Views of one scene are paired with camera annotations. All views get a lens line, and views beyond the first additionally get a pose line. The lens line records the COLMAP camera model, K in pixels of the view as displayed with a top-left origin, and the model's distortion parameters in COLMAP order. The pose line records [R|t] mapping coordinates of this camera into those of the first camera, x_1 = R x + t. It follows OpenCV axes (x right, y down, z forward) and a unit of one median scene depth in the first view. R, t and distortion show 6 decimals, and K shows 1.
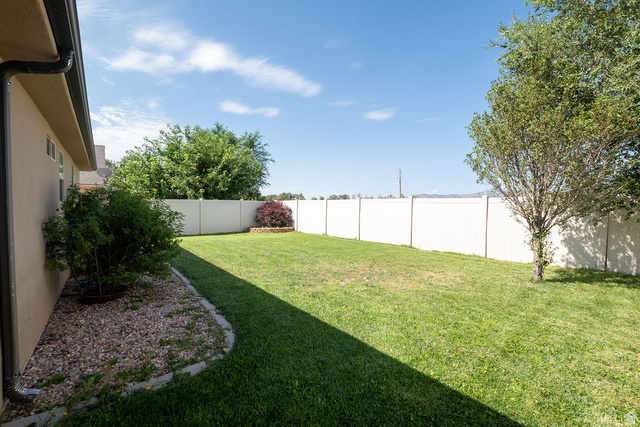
lens RADIAL K [[277.3, 0, 320.0], [0, 277.3, 213.5], [0, 0, 1]] dist [-0.038514, -0.000022]
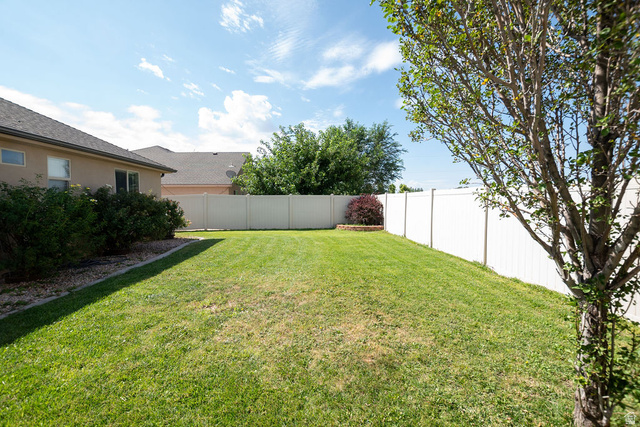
lens RADIAL K [[279.2, 0, 323.4], [0, 279.2, 212.9], [0, 0, 1]] dist [-0.037837, 0.006470]
pose [[0.832398, 0.018520, -0.553868, 0.225129], [-0.011606, 0.999805, 0.015989, -0.001867], [0.554056, -0.006881, 0.832451, 0.185275]]
